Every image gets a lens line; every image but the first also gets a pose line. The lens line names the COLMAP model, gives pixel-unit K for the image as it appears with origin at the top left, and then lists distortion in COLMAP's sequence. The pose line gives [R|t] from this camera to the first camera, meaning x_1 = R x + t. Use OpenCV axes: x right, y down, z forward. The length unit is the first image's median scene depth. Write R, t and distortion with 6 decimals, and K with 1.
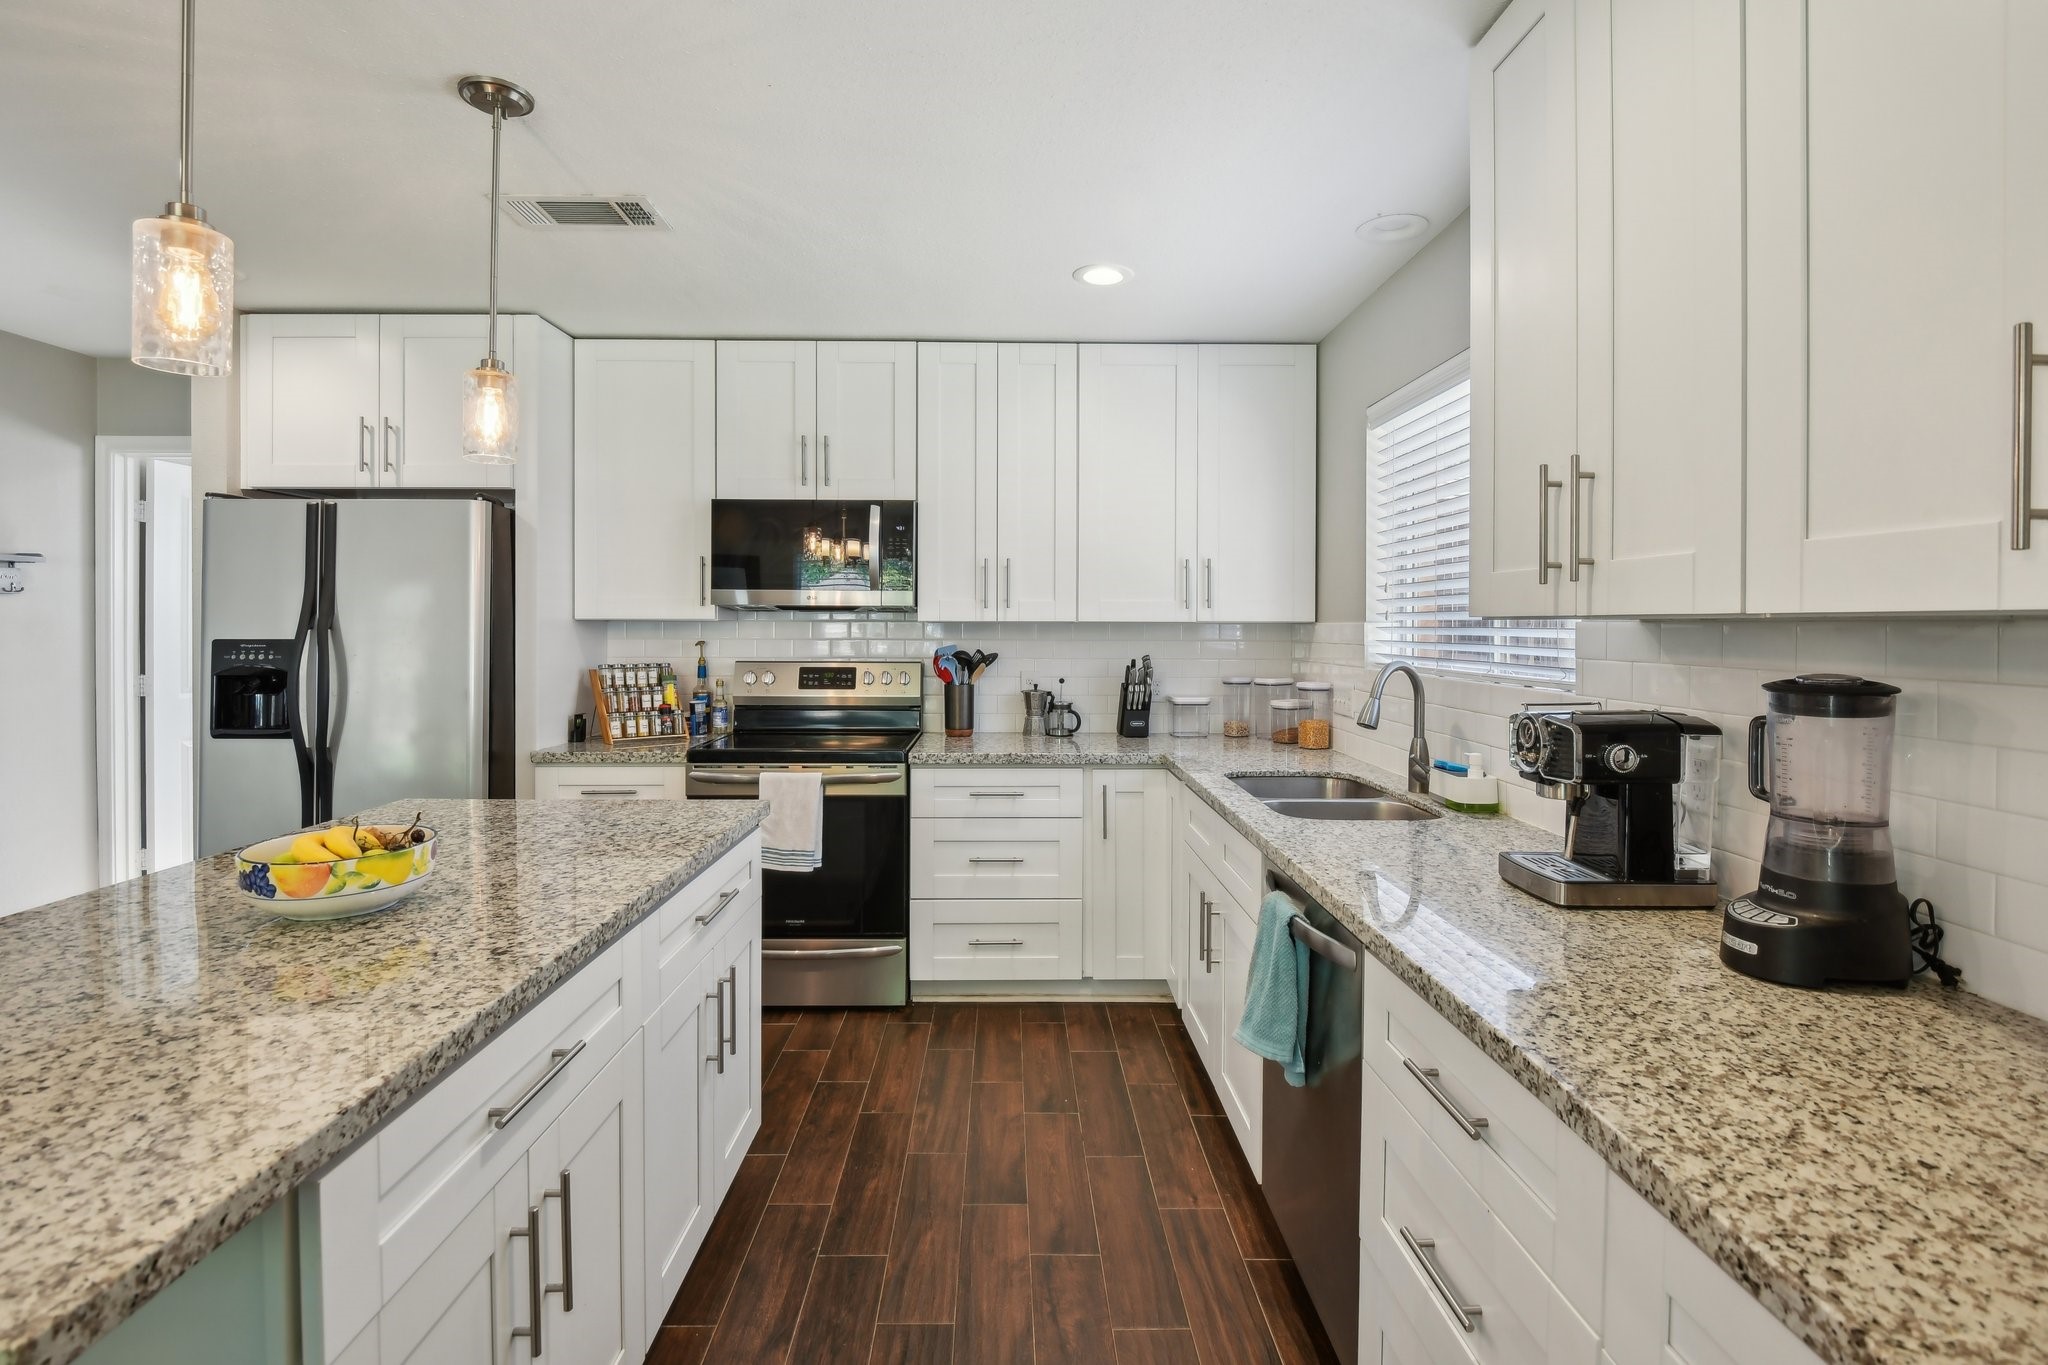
lens RADIAL K [[960.2, 0, 1017.9], [0, 960.2, 640.8], [0, 0, 1]] dist [-0.014902, -0.003348]
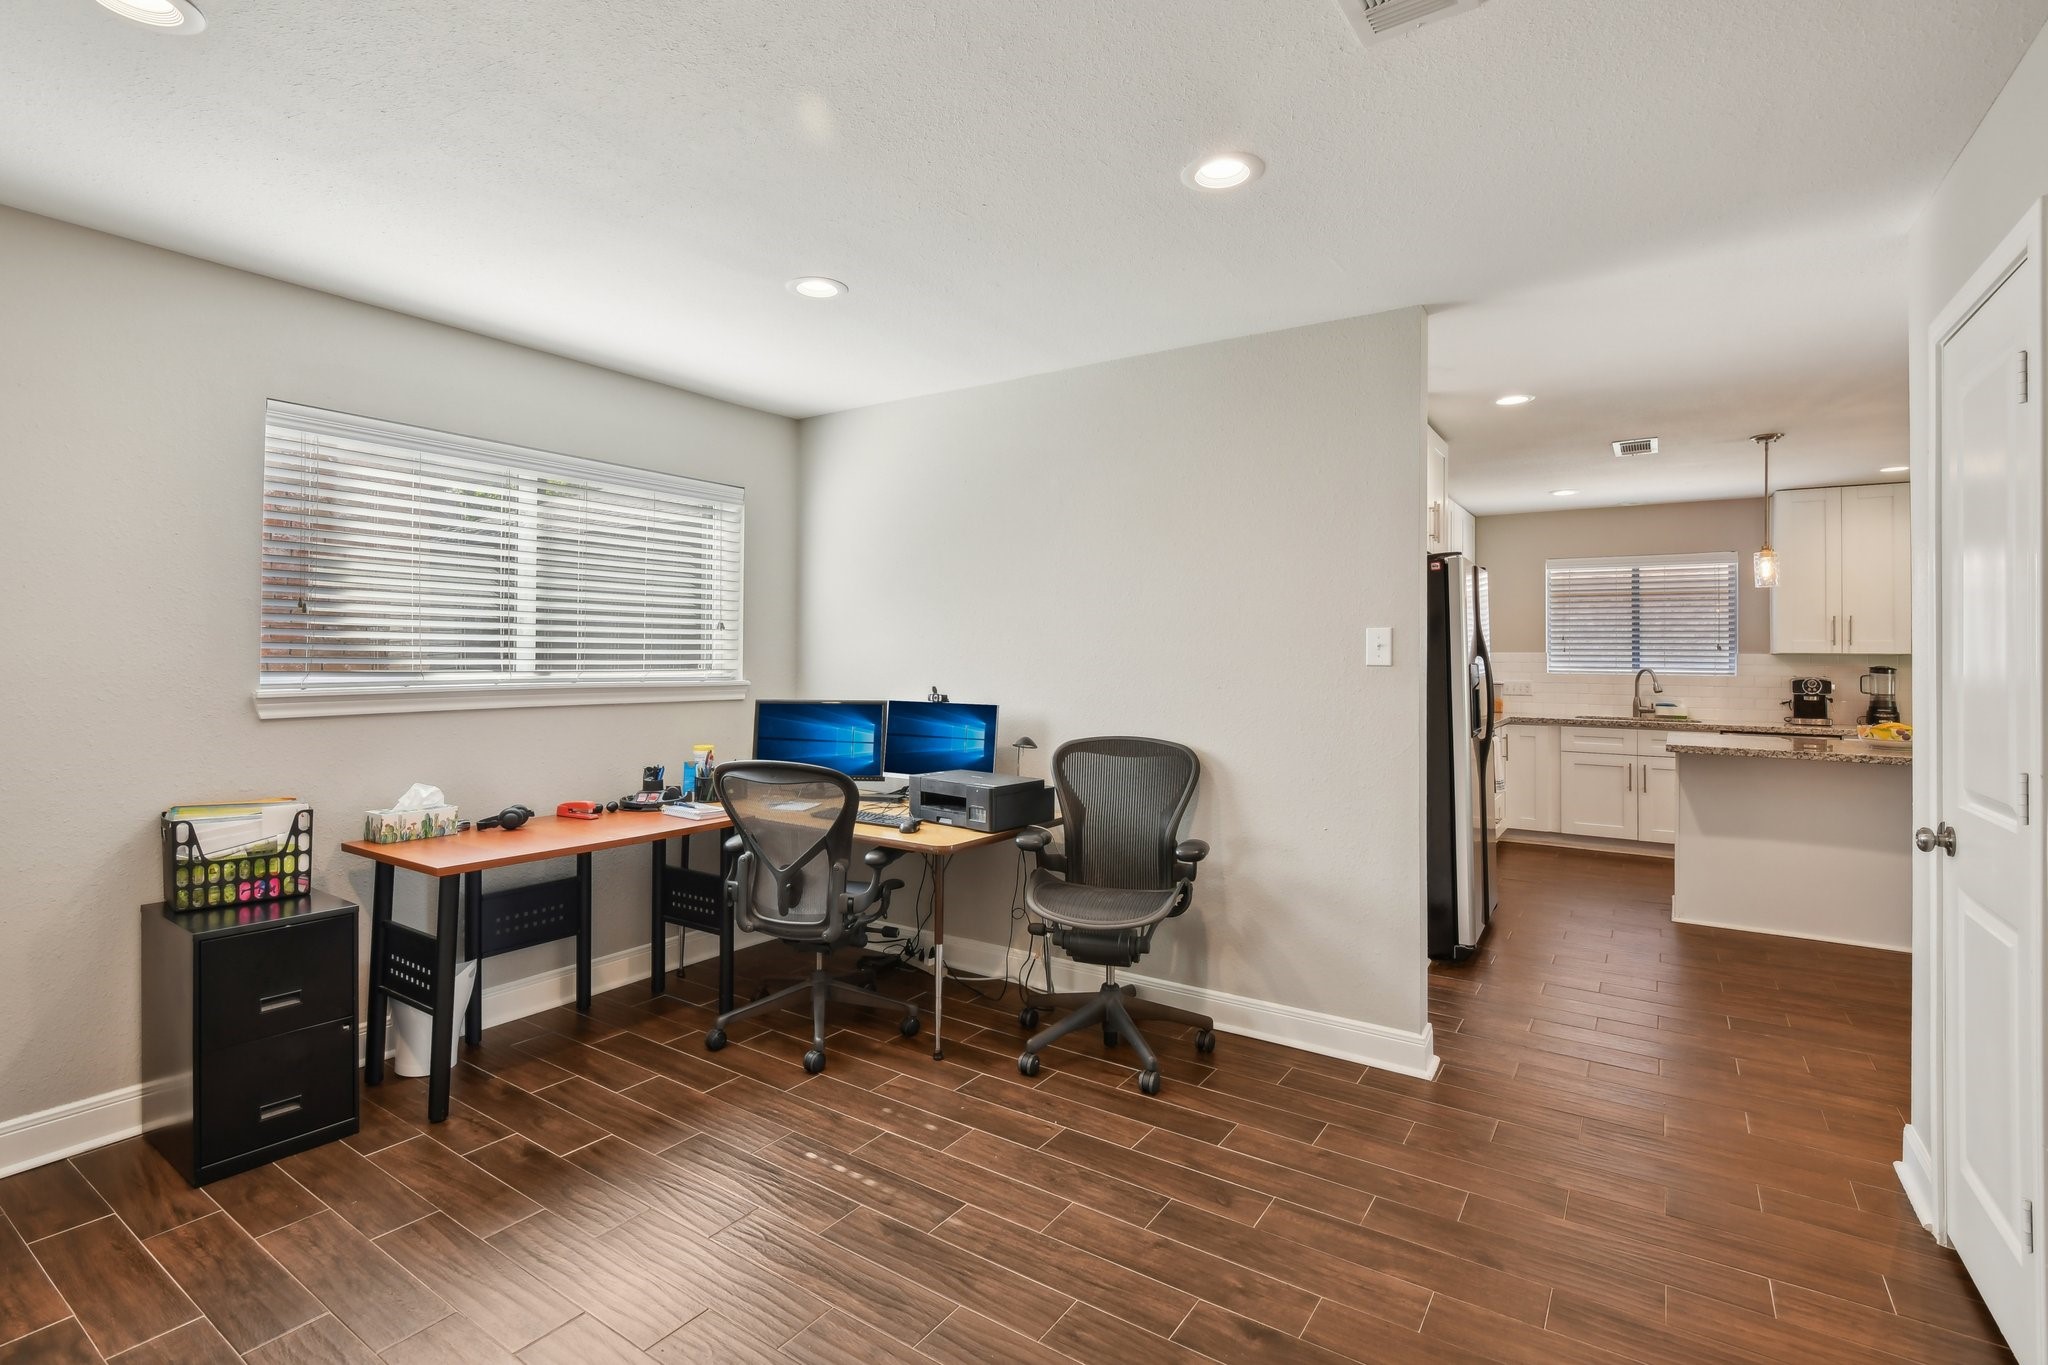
lens RADIAL K [[960.2, 0, 1027.9], [0, 960.2, 646.0], [0, 0, 1]] dist [-0.014902, -0.003348]
pose [[0.572832, 0.007726, 0.819636, -2.095949], [0.007671, 0.999861, -0.014786, -0.009852], [-0.819637, 0.014757, 0.572694, 0.669692]]
